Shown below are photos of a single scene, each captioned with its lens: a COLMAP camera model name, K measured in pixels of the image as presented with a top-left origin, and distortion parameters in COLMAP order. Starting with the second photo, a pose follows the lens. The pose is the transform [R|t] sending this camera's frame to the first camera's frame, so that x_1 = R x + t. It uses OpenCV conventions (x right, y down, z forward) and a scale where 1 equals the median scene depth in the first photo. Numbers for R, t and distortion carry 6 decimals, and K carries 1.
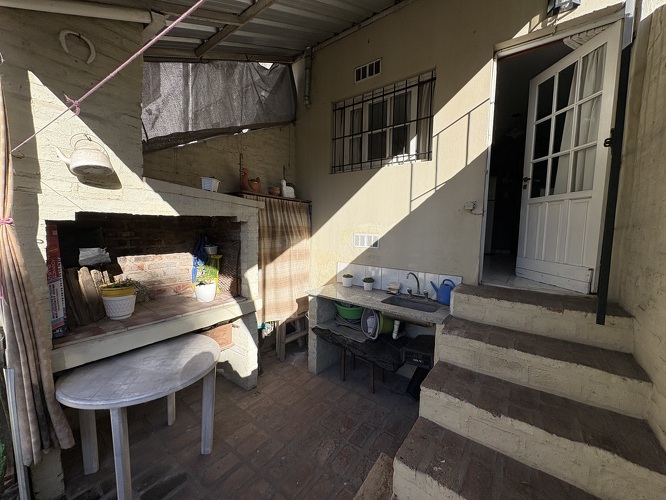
lens RADIAL K [[265.3, 0, 333.0], [0, 265.3, 250.0], [0, 0, 1]] dist [0.000808, 0.000116]
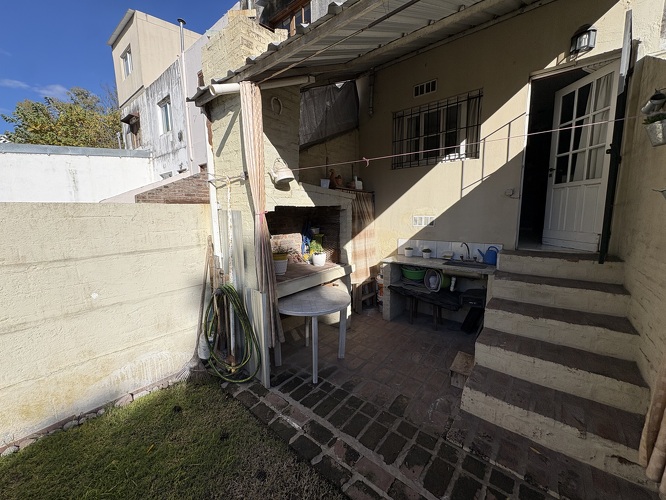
lens RADIAL K [[265.3, 0, 333.0], [0, 265.3, 250.0], [0, 0, 1]] dist [0.000808, 0.000116]
pose [[0.998837, -0.026955, -0.039972, -0.328545], [0.028938, 0.998335, 0.049896, 0.035300], [0.038560, -0.050995, 0.997954, -0.394236]]
